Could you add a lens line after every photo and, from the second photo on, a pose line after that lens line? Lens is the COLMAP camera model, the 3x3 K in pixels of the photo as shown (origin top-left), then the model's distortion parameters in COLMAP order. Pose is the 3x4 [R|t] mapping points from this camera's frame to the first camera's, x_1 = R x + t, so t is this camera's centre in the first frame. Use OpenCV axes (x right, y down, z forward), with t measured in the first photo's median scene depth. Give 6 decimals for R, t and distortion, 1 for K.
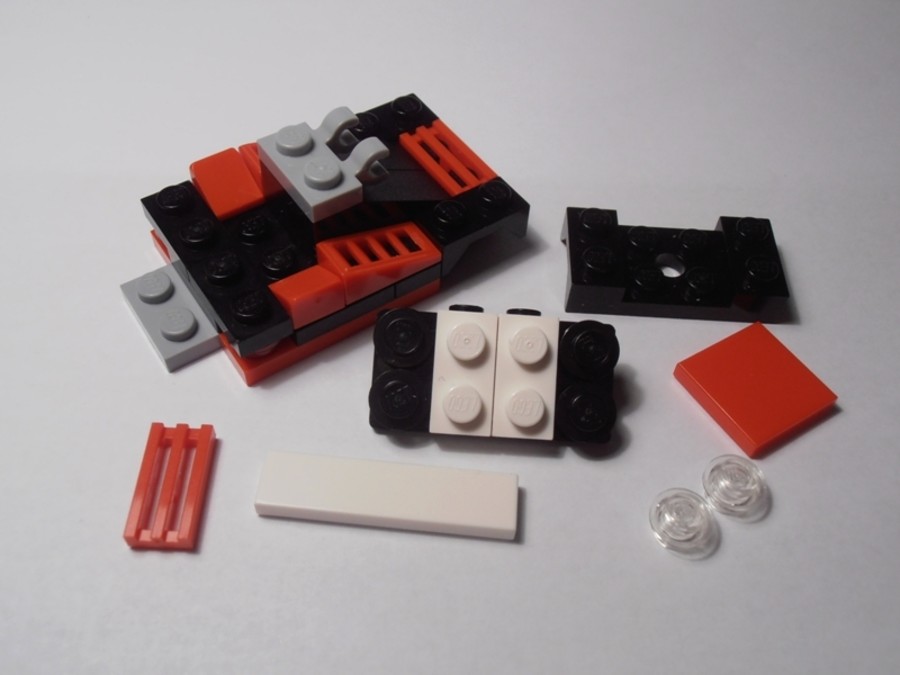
lens RADIAL K [[883.7, 0, 450.0], [0, 883.7, 337.5], [0, 0, 1]] dist [-0.056818, 0.010020]
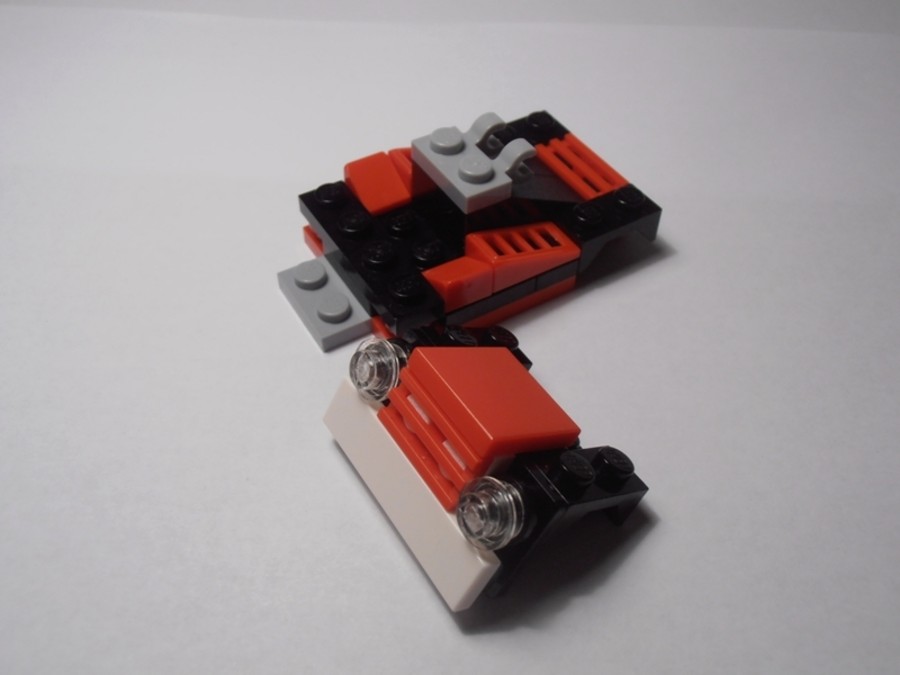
lens RADIAL K [[883.7, 0, 450.0], [0, 883.7, 337.5], [0, 0, 1]] dist [-0.056818, 0.010020]
pose [[0.997971, 0.023801, -0.059061, -0.101470], [-0.028566, 0.996289, -0.081193, 0.100853], [0.056910, 0.082715, 0.994947, -0.052330]]
